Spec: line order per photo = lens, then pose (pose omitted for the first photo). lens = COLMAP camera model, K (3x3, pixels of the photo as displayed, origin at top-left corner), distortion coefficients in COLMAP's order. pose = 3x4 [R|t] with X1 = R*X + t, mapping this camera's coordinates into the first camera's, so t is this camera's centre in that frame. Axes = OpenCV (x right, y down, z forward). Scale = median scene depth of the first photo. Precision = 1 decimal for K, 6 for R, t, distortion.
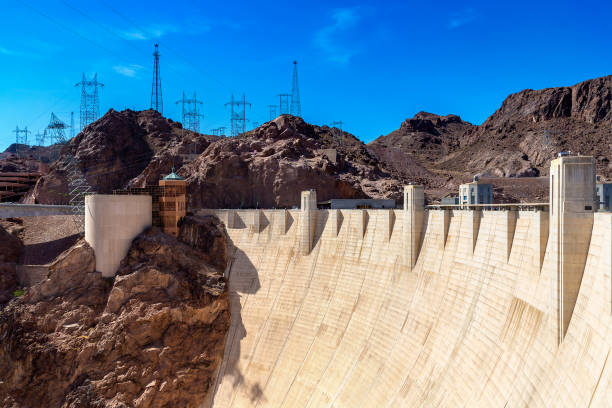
lens RADIAL K [[423.4, 0, 309.9], [0, 423.4, 217.4], [0, 0, 1]] dist [0.022534, -0.001988]
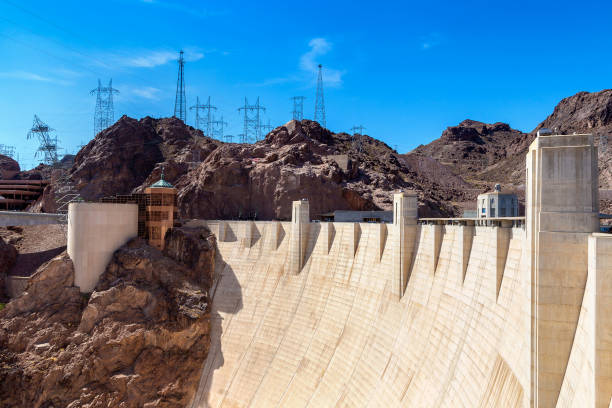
lens RADIAL K [[430.1, 0, 310.7], [0, 430.1, 207.2], [0, 0, 1]] dist [0.013370, 0.003504]
pose [[0.993946, 0.007274, -0.109628, 0.117774], [-0.012152, 0.998962, -0.043898, -0.010616], [0.109195, 0.044964, 0.993003, 0.116066]]
